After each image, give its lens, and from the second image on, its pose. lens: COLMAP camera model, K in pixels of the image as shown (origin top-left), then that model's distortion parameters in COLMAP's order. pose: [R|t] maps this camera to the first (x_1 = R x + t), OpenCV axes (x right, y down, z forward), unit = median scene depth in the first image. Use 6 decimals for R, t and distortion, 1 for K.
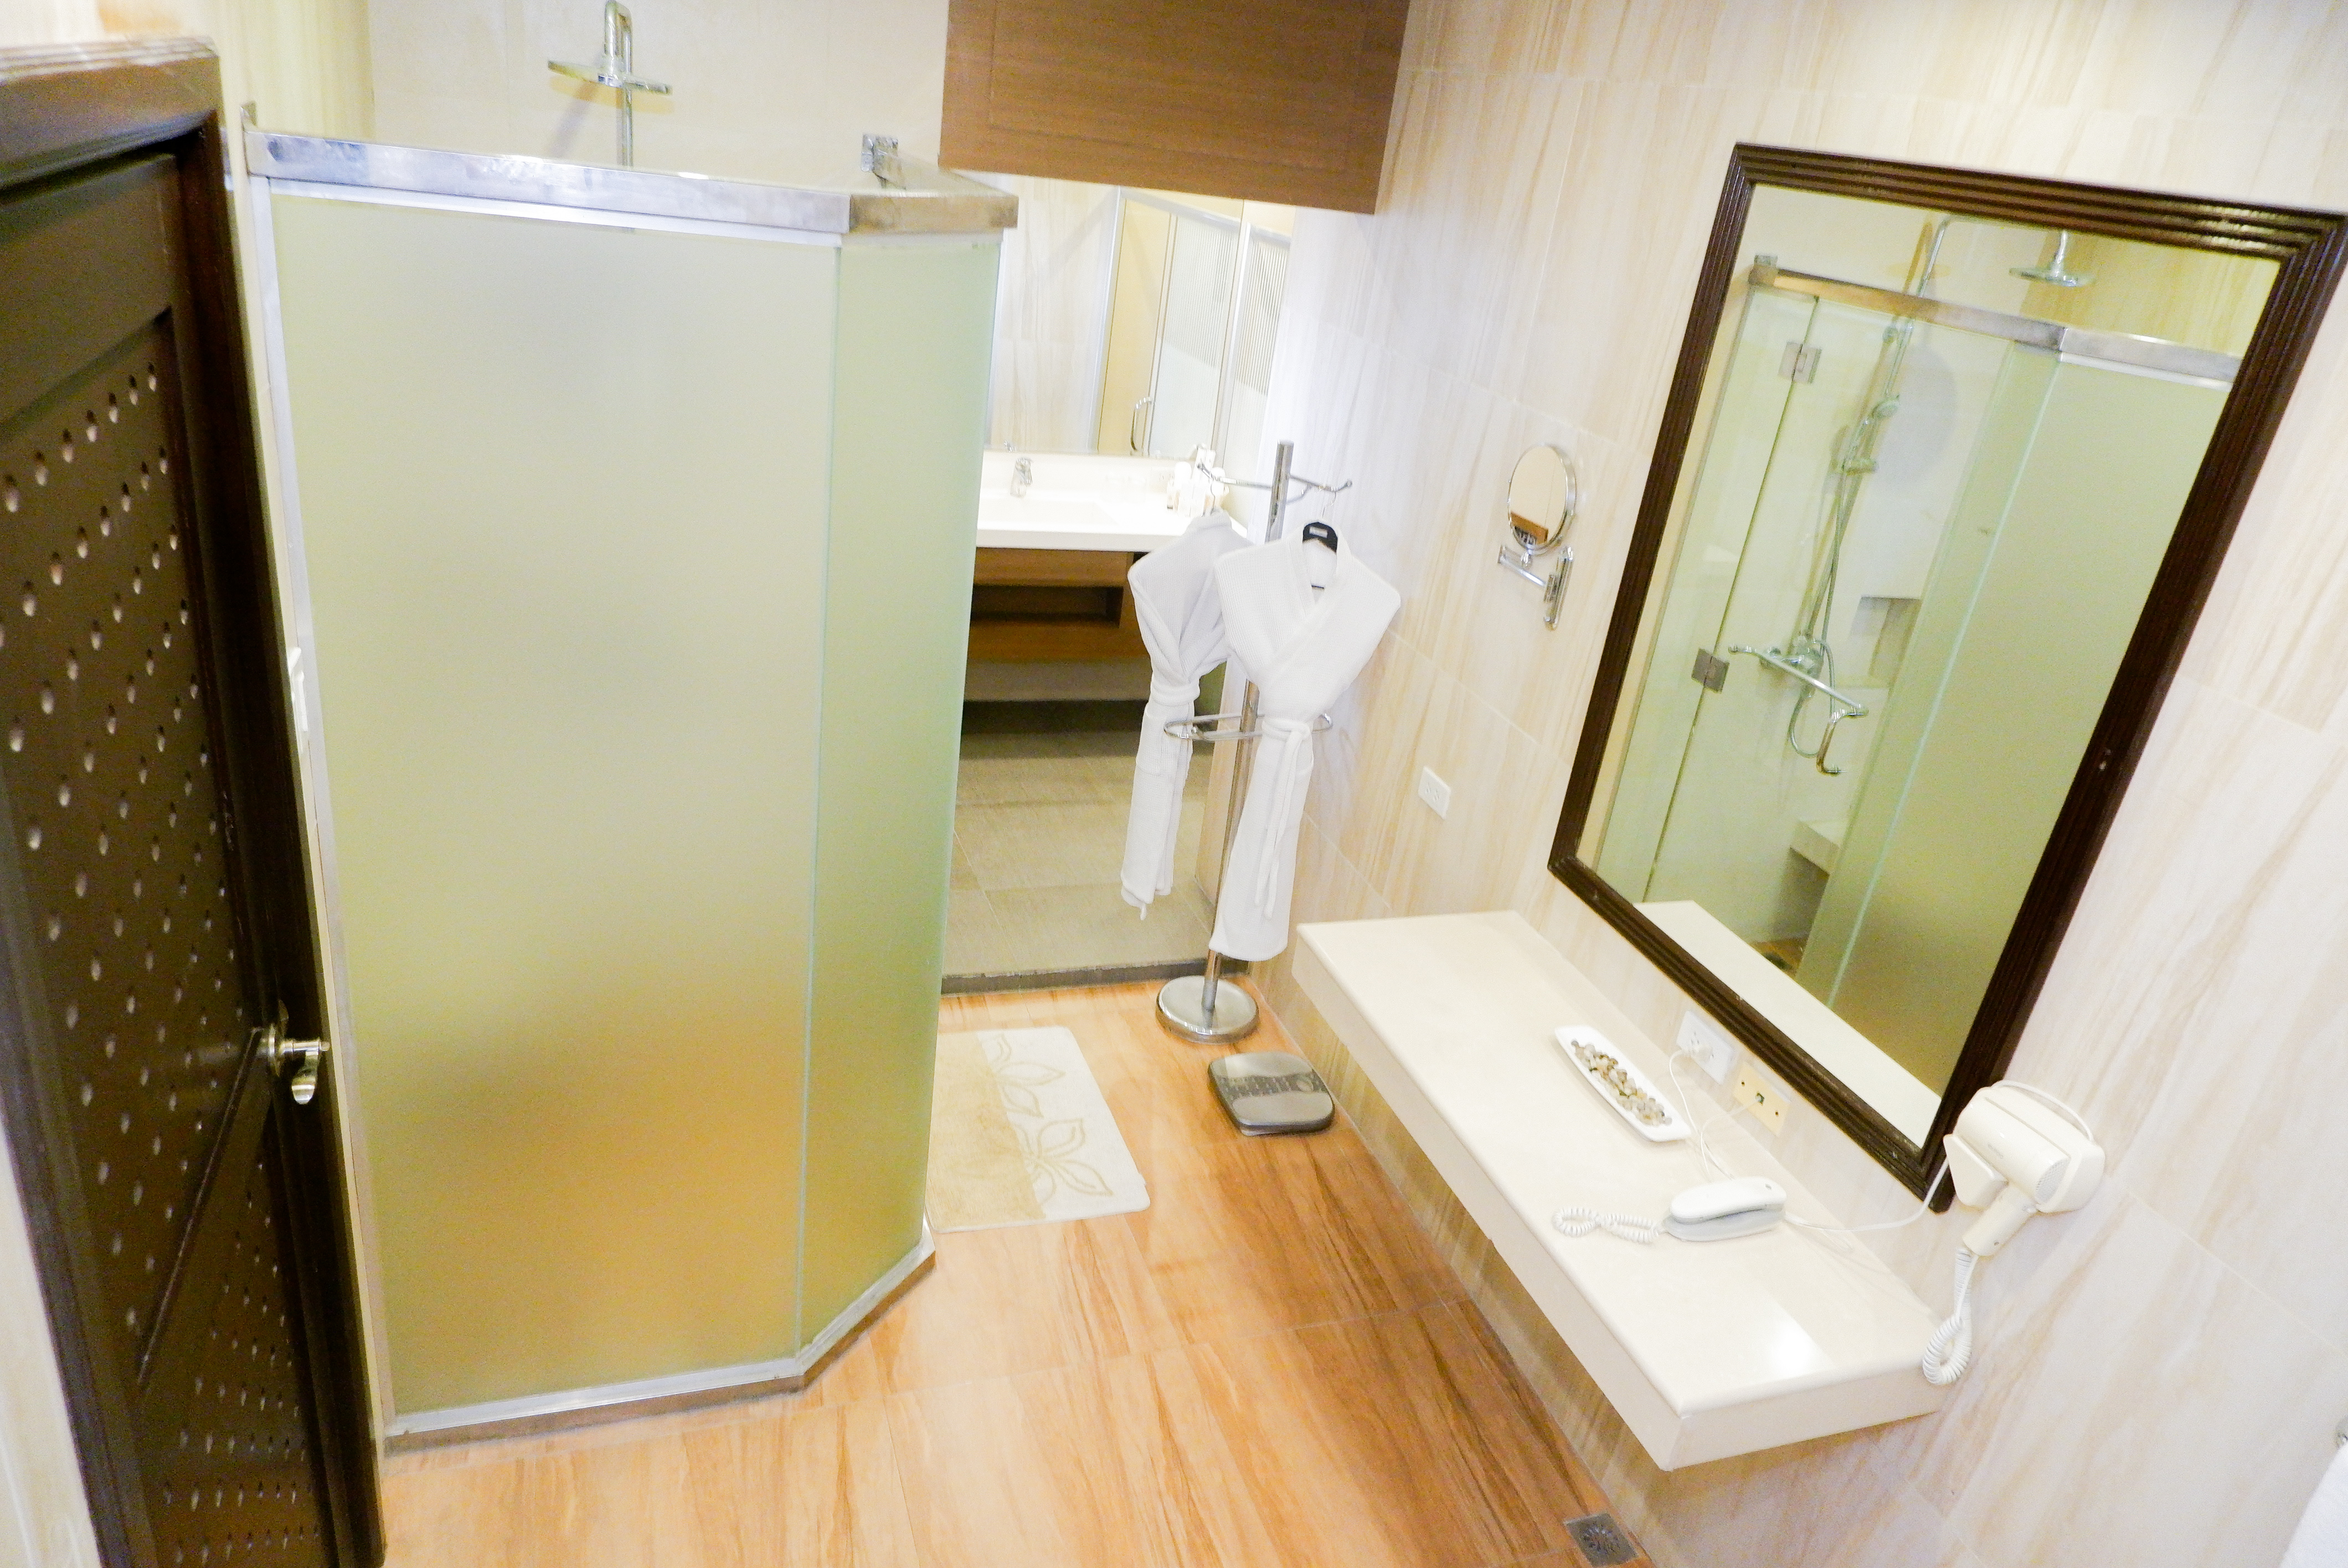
lens RADIAL K [[1519.3, 0, 1170.9], [0, 1519.3, 784.1], [0, 0, 1]] dist [-0.017412, 0.002441]
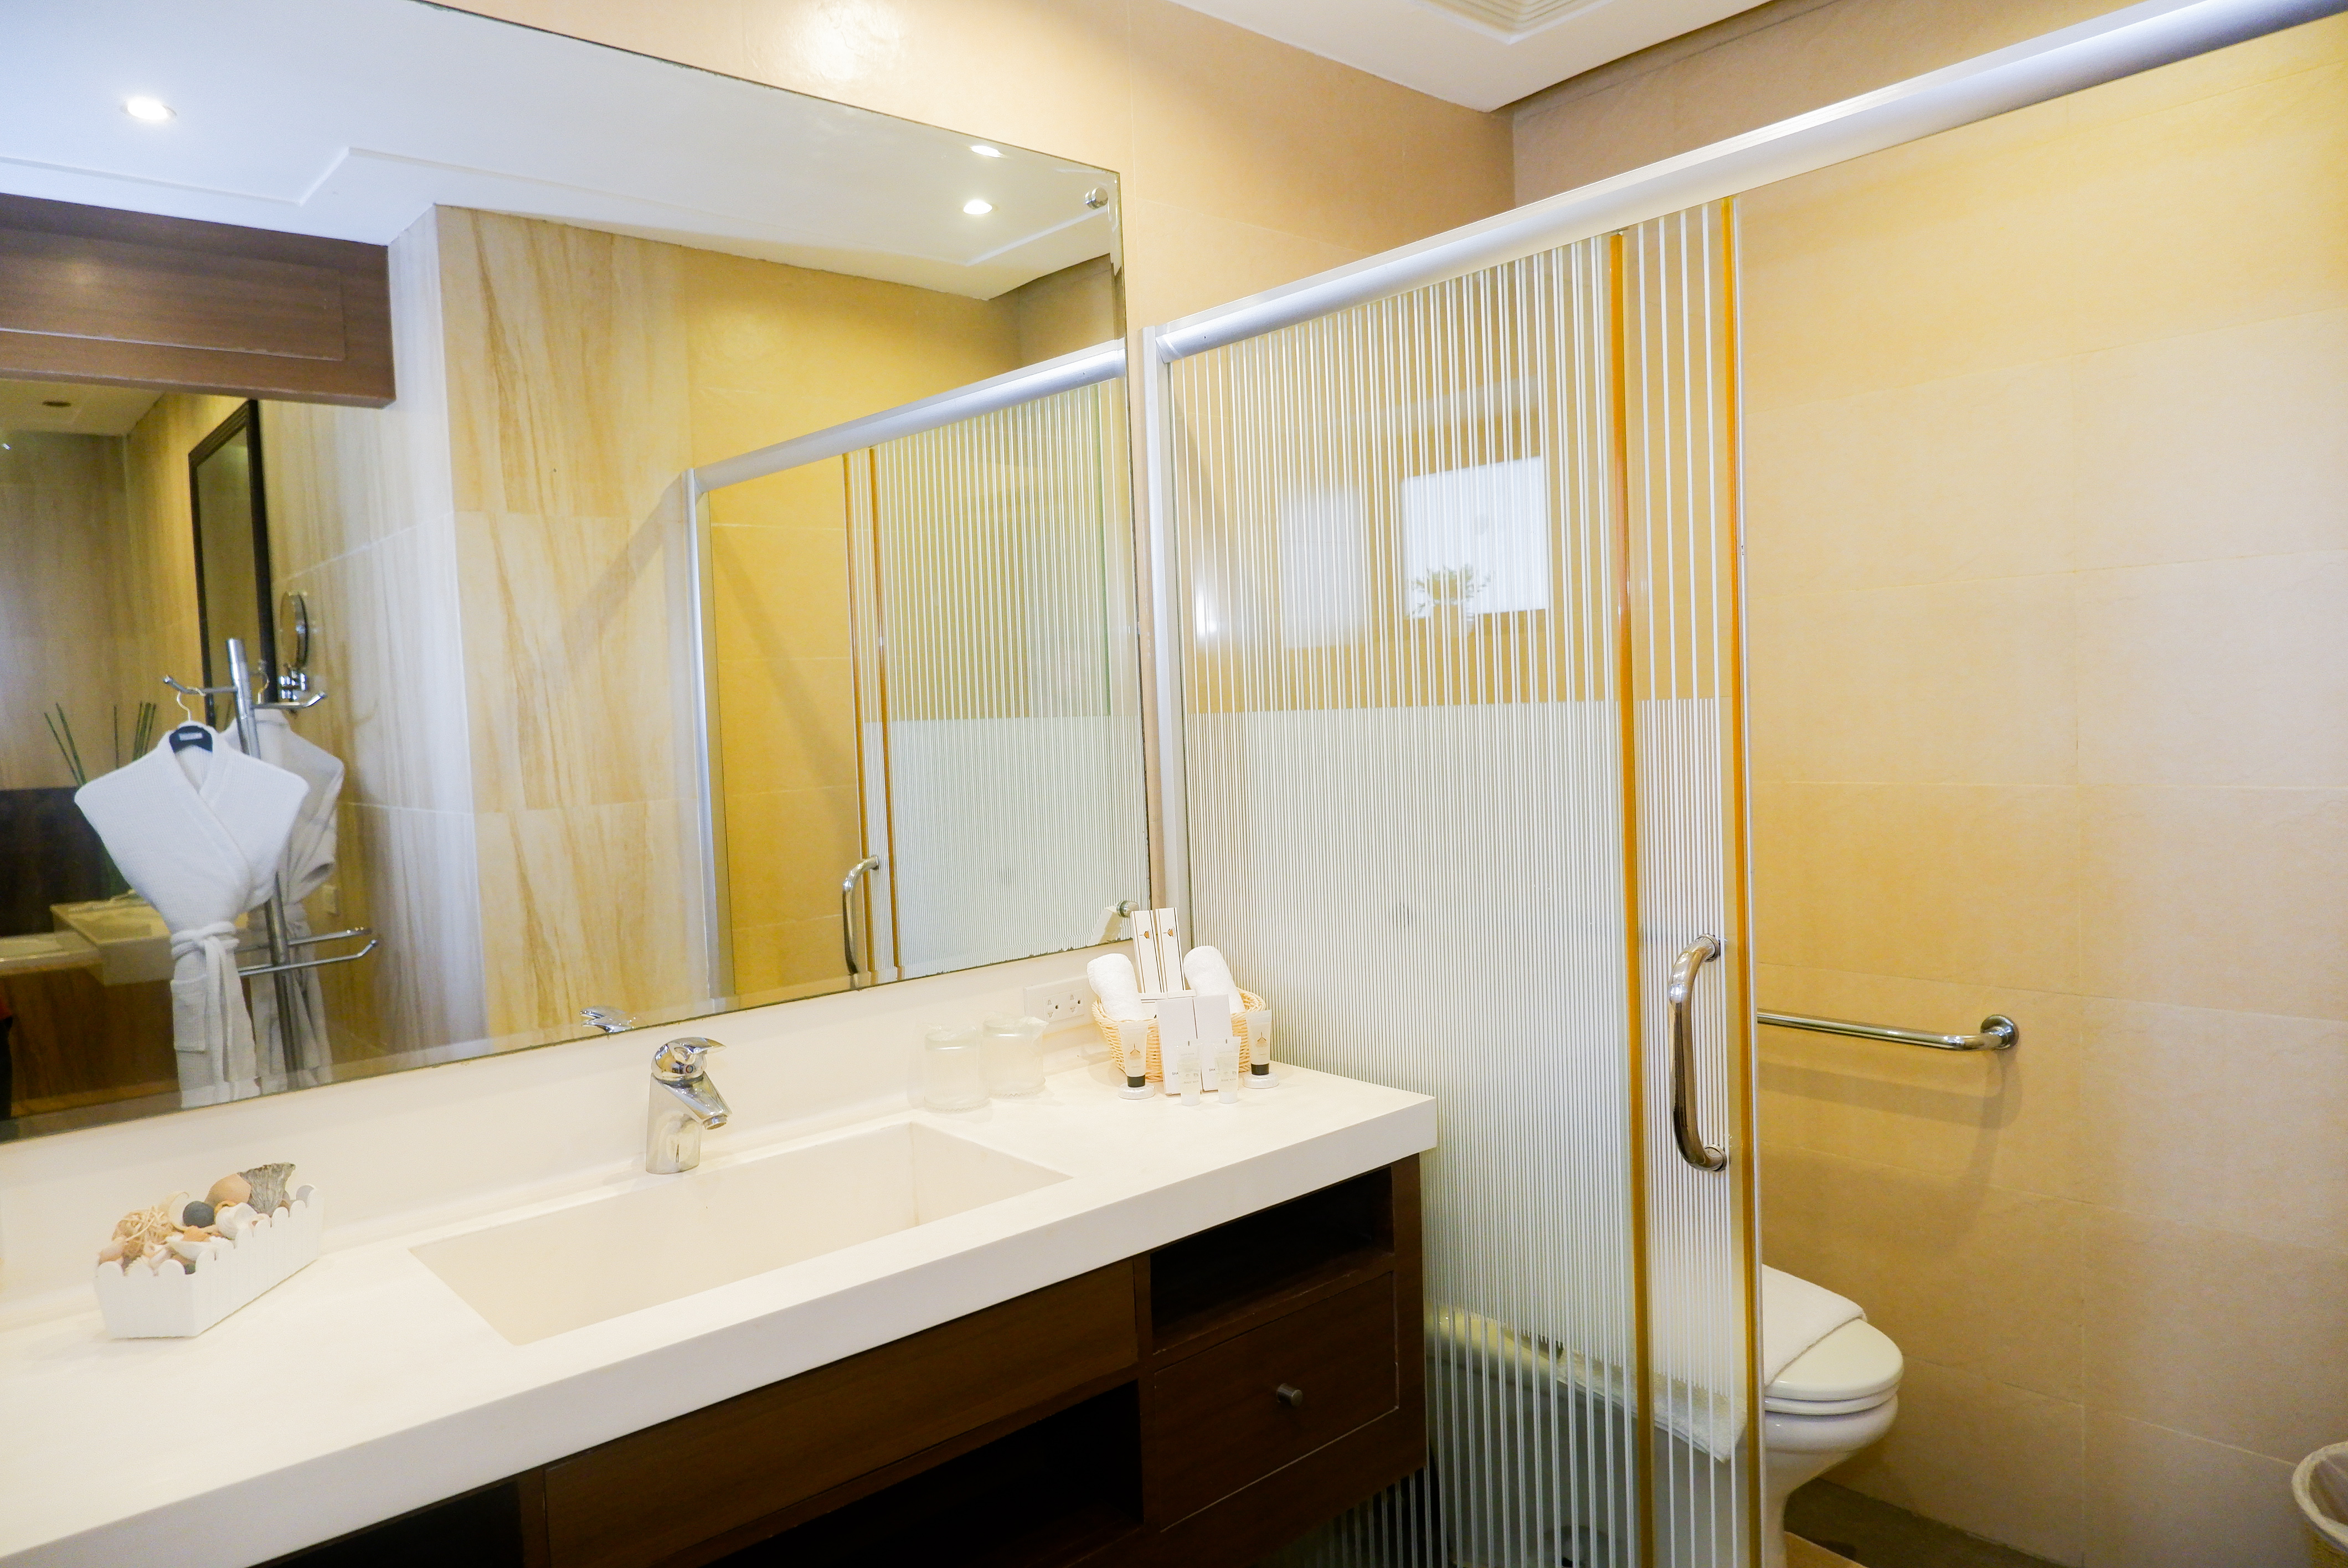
lens RADIAL K [[1519.3, 0, 1171.9], [0, 1519.3, 781.6], [0, 0, 1]] dist [-0.017412, 0.002441]
pose [[0.916109, -0.177661, 0.359416, -0.090211], [0.287154, 0.916365, -0.278959, -0.127478], [-0.279796, 0.358764, 0.890507, 0.584234]]
